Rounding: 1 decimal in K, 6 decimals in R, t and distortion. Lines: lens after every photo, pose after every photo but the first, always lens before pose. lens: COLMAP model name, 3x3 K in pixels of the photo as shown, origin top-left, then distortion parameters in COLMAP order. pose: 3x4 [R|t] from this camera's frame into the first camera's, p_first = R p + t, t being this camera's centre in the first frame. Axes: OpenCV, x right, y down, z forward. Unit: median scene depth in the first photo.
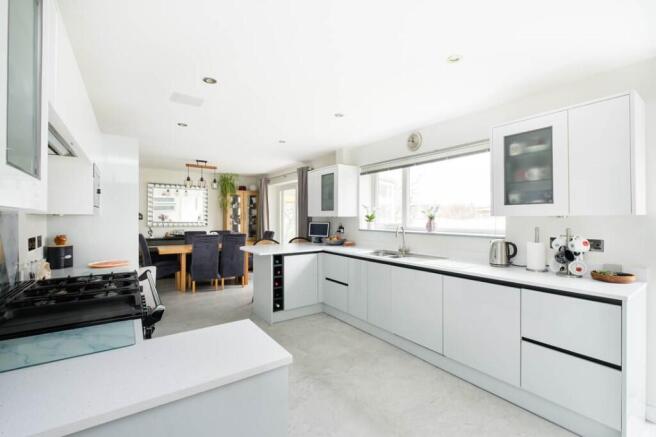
lens RADIAL K [[290.6, 0, 332.9], [0, 290.6, 216.0], [0, 0, 1]] dist [-0.004785, -0.000398]
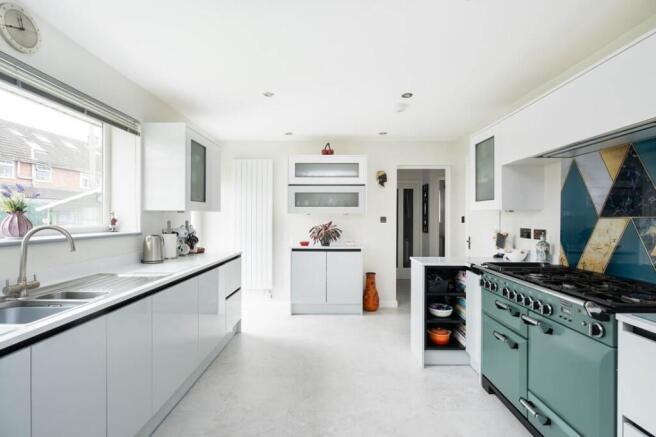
lens RADIAL K [[317.1, 0, 332.2], [0, 317.1, 216.6], [0, 0, 1]] dist [-0.001014, 0.000182]
pose [[-0.825286, 0.001285, 0.564713, -0.186711], [-0.005617, 0.999929, -0.010484, 0.011132], [-0.564687, -0.011824, -0.825221, 0.575061]]
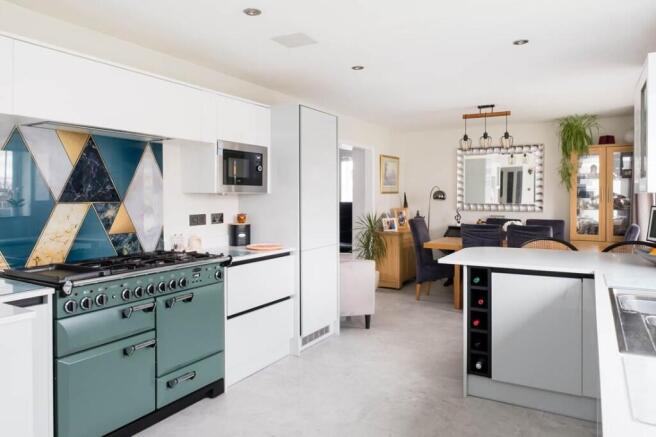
lens RADIAL K [[445.7, 0, 317.2], [0, 445.7, 201.2], [0, 0, 1]] dist [0.009666, 0.001772]
pose [[0.401386, 0.005262, -0.915894, 0.229626], [0.006526, 0.999942, 0.008605, 0.003785], [0.915886, -0.009431, 0.401328, 0.226560]]
